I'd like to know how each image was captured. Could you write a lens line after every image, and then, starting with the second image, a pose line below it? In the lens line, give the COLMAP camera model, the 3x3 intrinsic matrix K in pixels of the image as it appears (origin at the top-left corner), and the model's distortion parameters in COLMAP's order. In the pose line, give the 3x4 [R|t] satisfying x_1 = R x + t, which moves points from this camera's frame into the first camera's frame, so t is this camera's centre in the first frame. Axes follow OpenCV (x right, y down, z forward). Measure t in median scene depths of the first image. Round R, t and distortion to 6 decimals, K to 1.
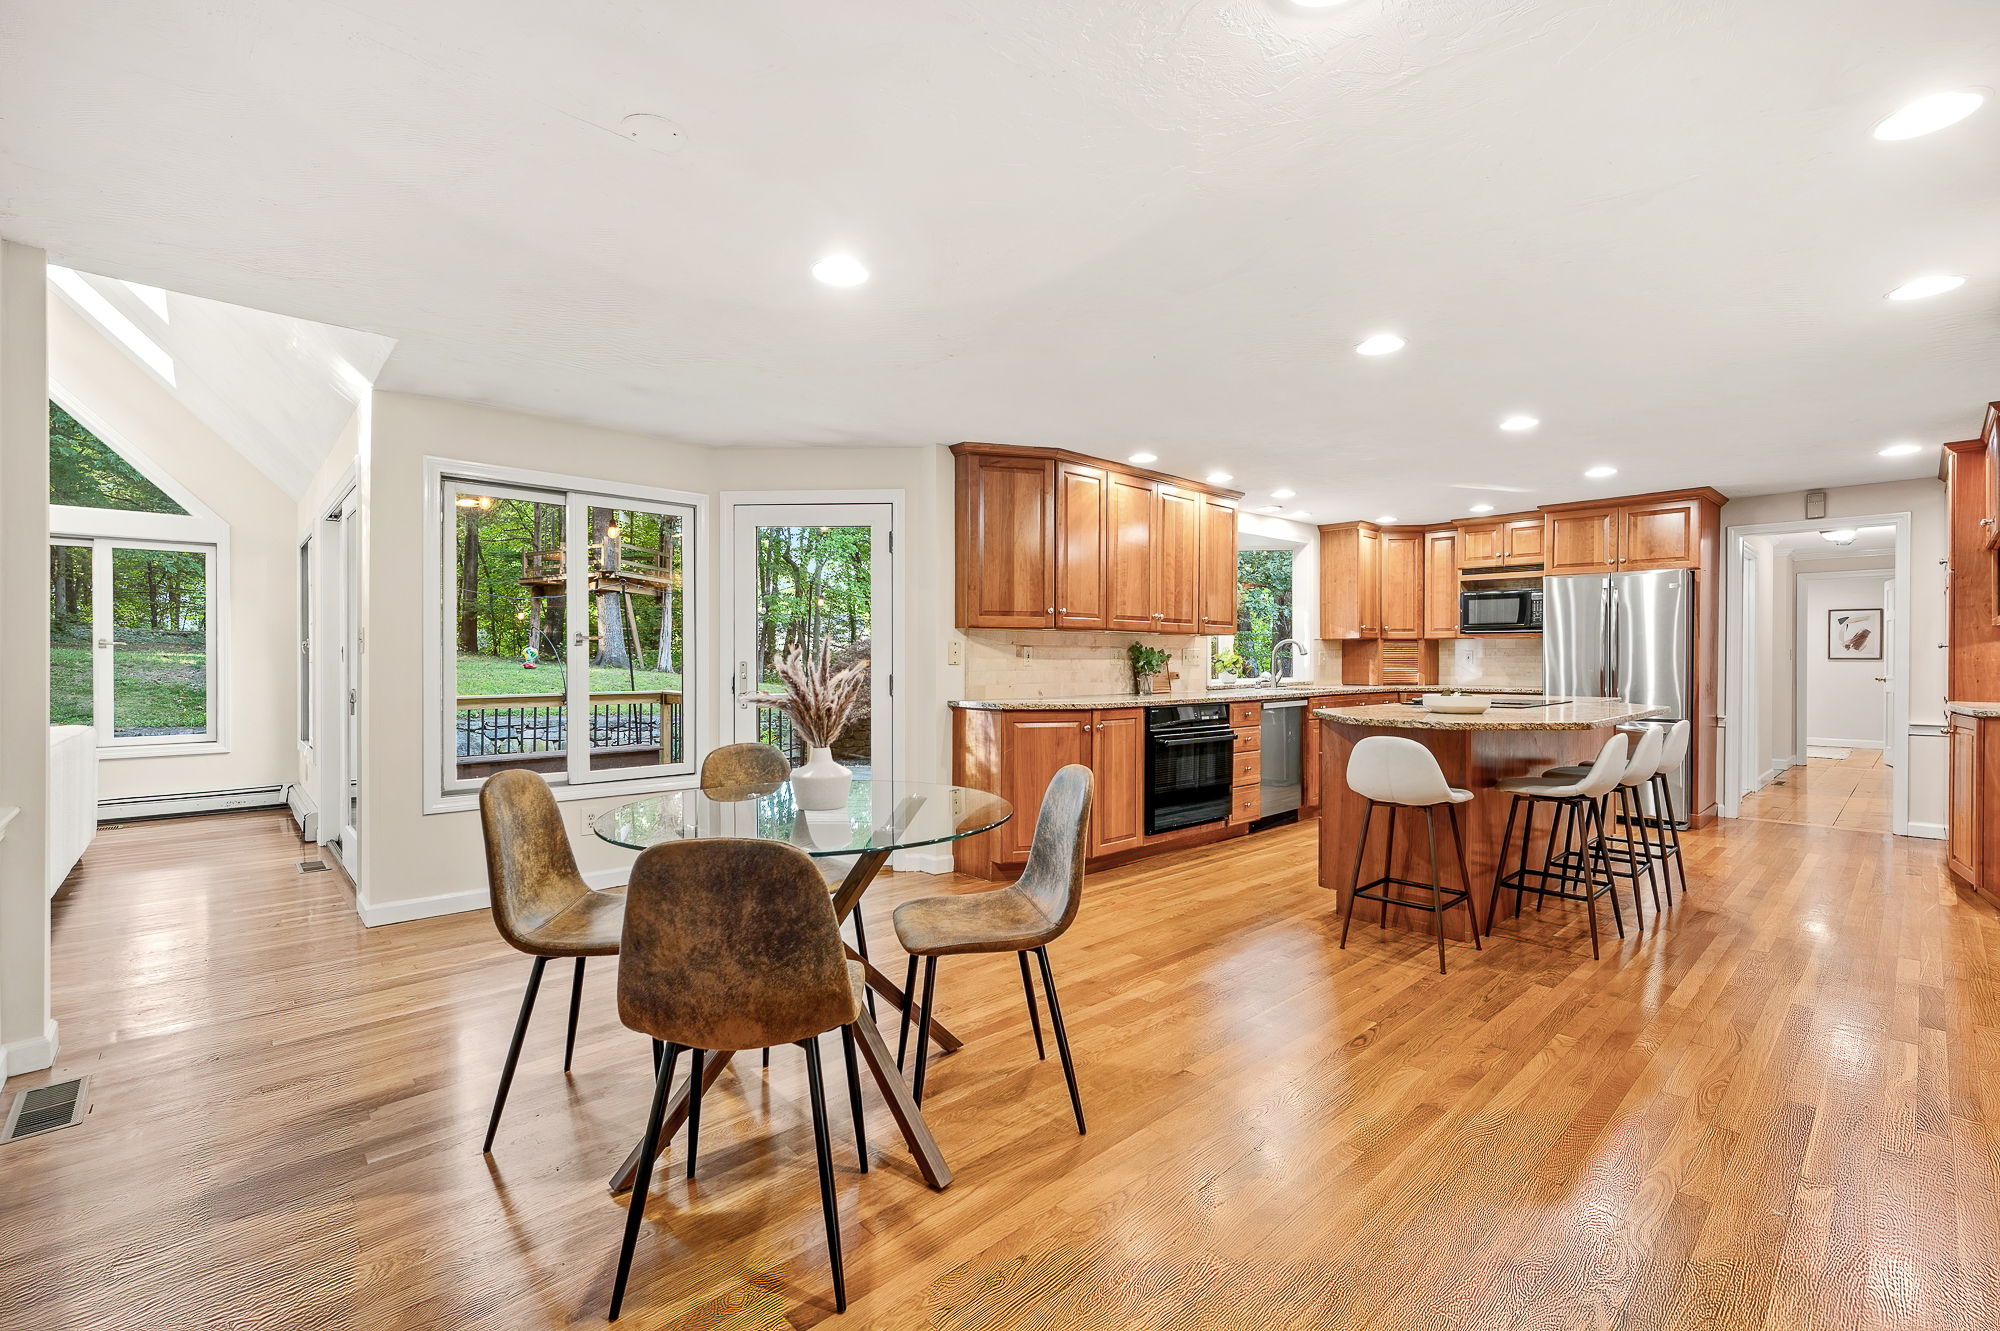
lens RADIAL K [[863.7, 0, 1002.1], [0, 863.7, 663.1], [0, 0, 1]] dist [0.001079, -0.000038]
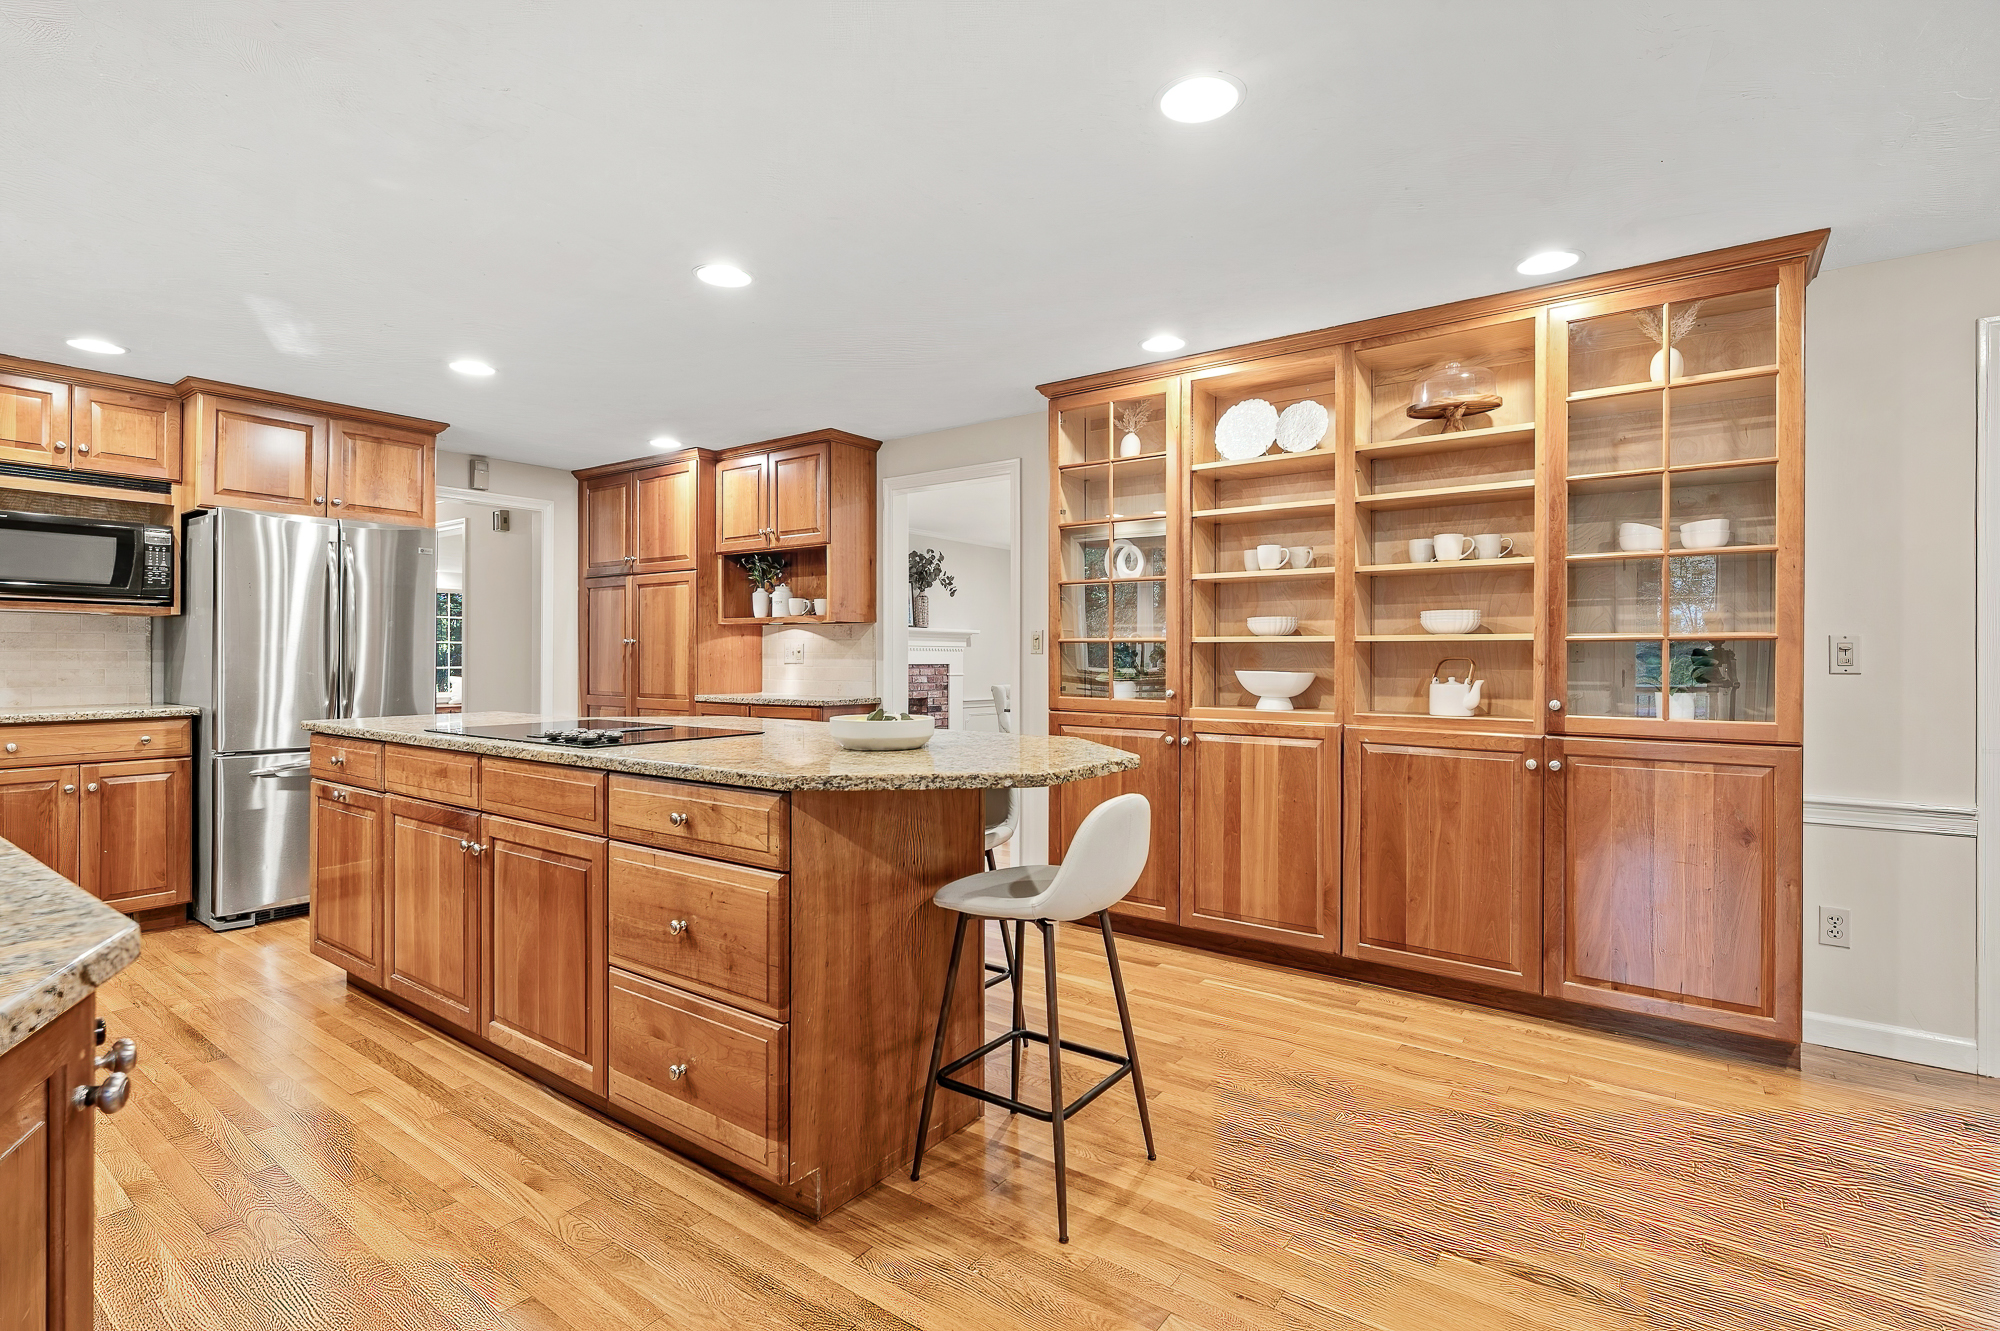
lens RADIAL K [[953.5, 0, 1004.4], [0, 953.5, 656.7], [0, 0, 1]] dist [0.001266, 0.000498]
pose [[-0.185830, -0.002315, 0.982579, -0.079654], [0.002373, 0.999993, 0.002805, -0.003707], [-0.982579, 0.002853, -0.185823, 0.661875]]
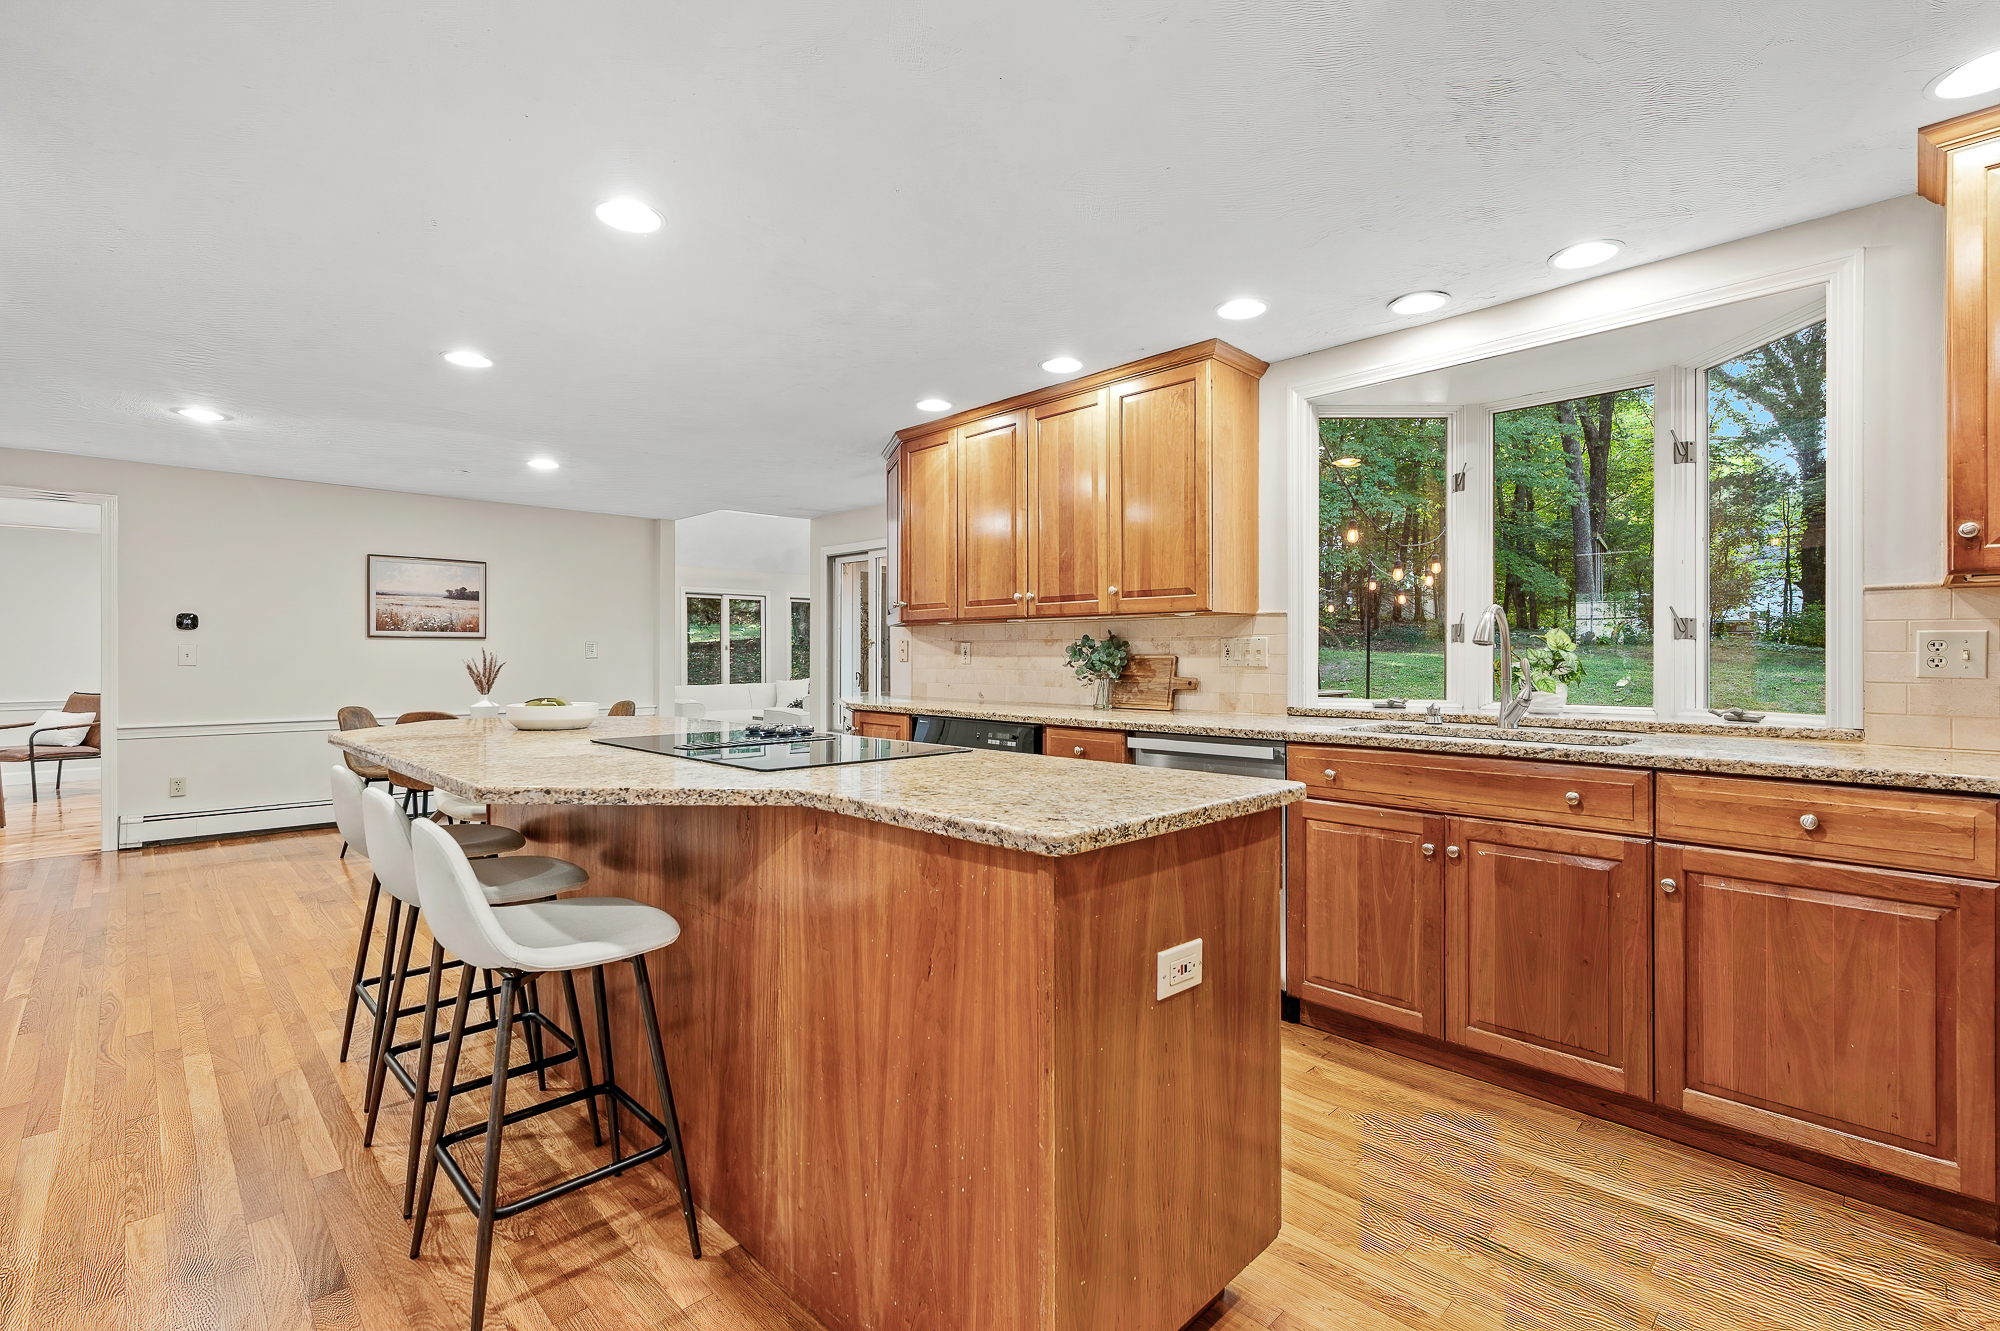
lens RADIAL K [[880.5, 0, 999.8], [0, 880.5, 657.2], [0, 0, 1]] dist [-0.000262, -0.000023]
pose [[0.026876, 0.000354, -0.999639, 0.816166], [-0.004694, 0.999989, 0.000228, -0.003450], [0.999628, 0.004686, 0.026877, 0.865062]]
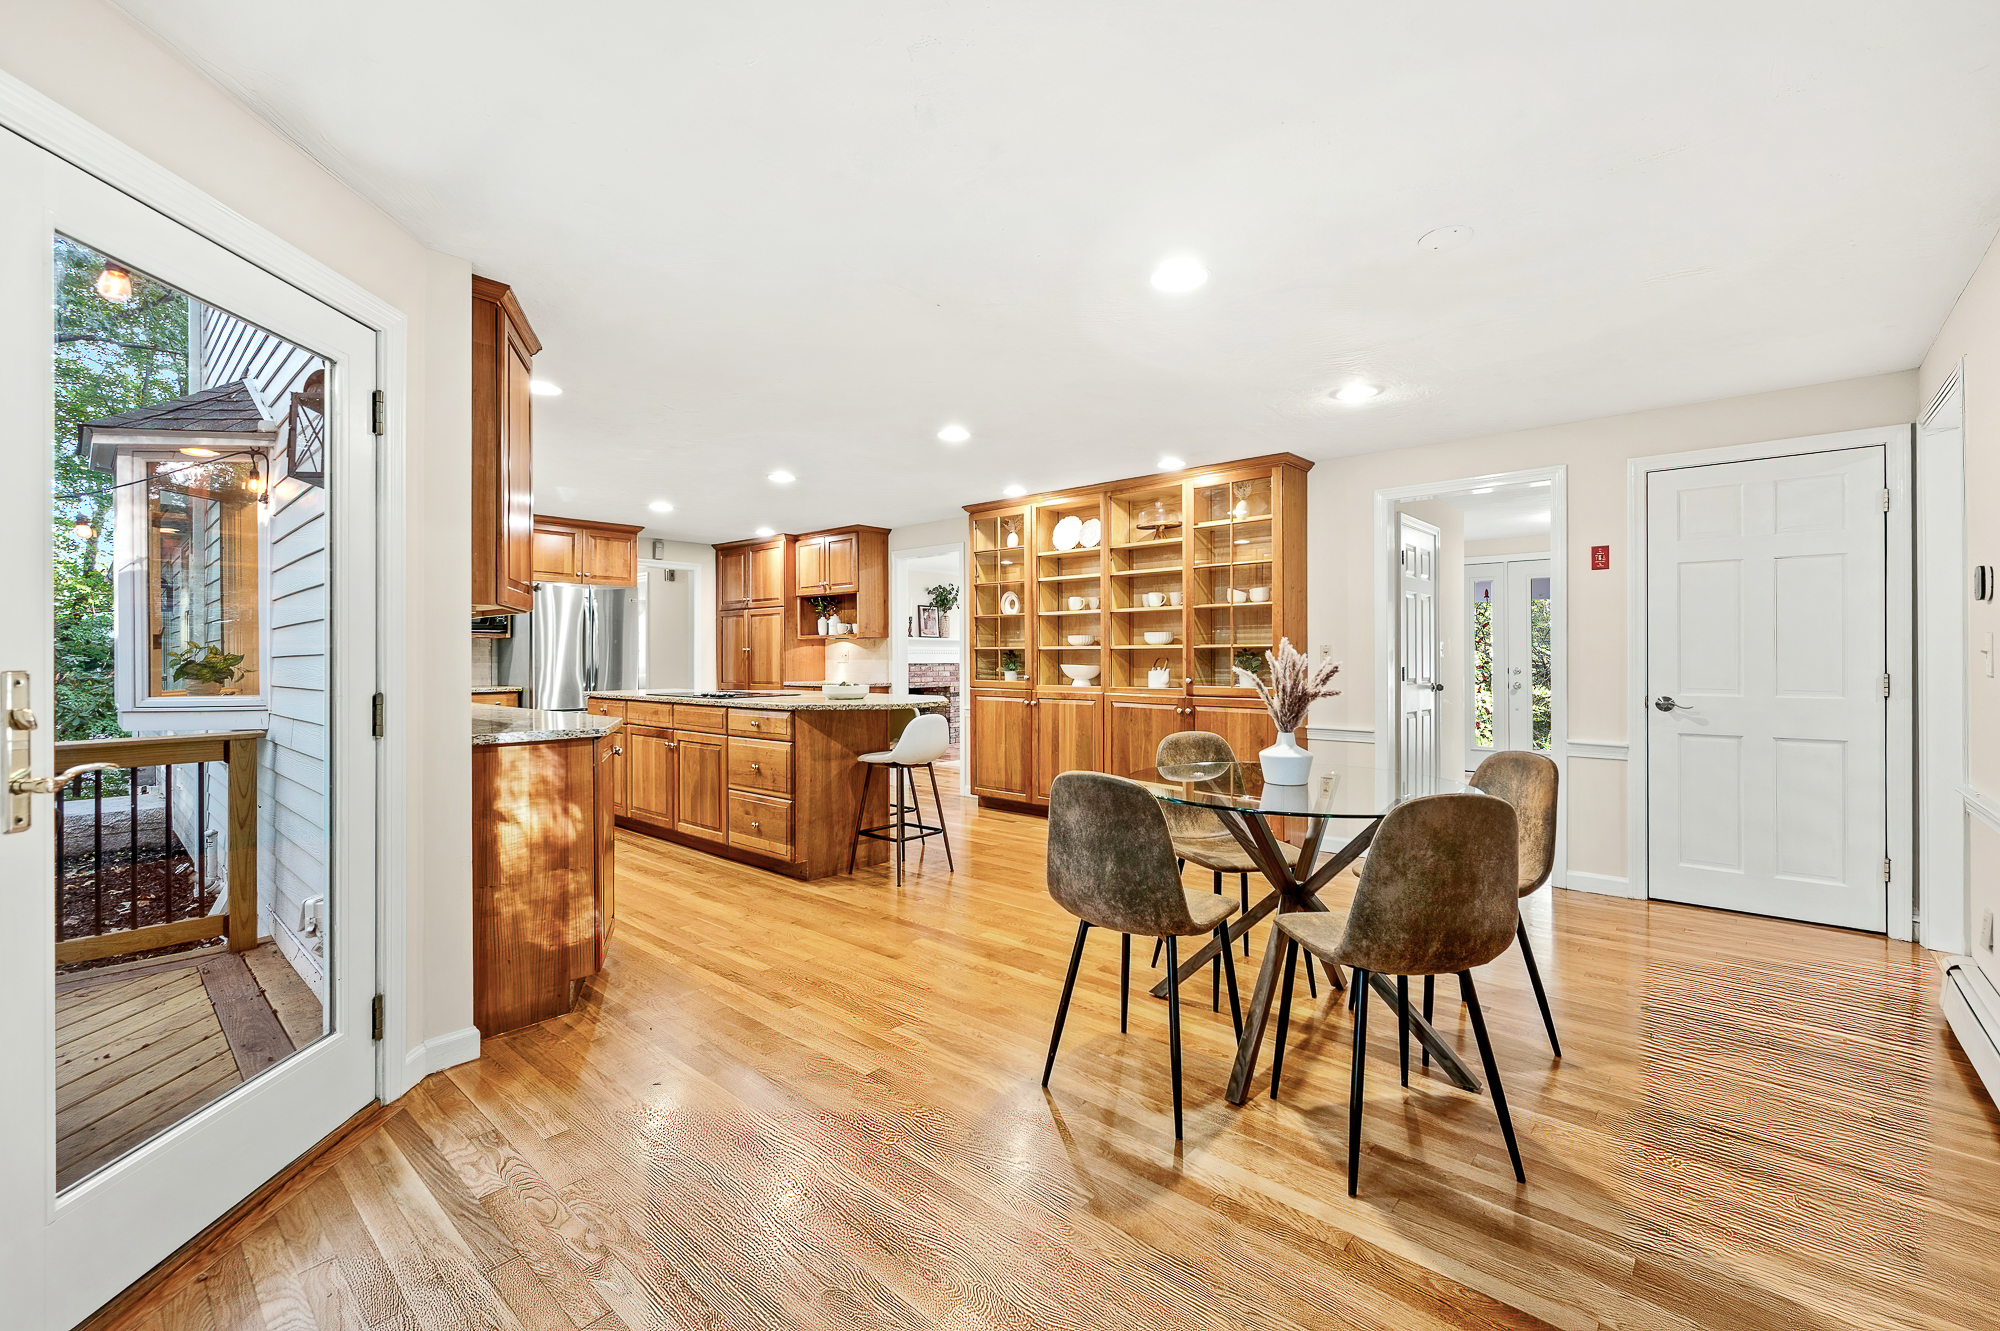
lens RADIAL K [[842.1, 0, 1000.0], [0, 842.1, 665.5], [0, 0, 1]] dist [0.001115, 0.000028]
pose [[-0.089273, -0.010092, 0.995956, -0.491879], [0.007098, 0.999917, 0.010769, -0.003247], [-0.995982, 0.008031, -0.089194, 0.560832]]
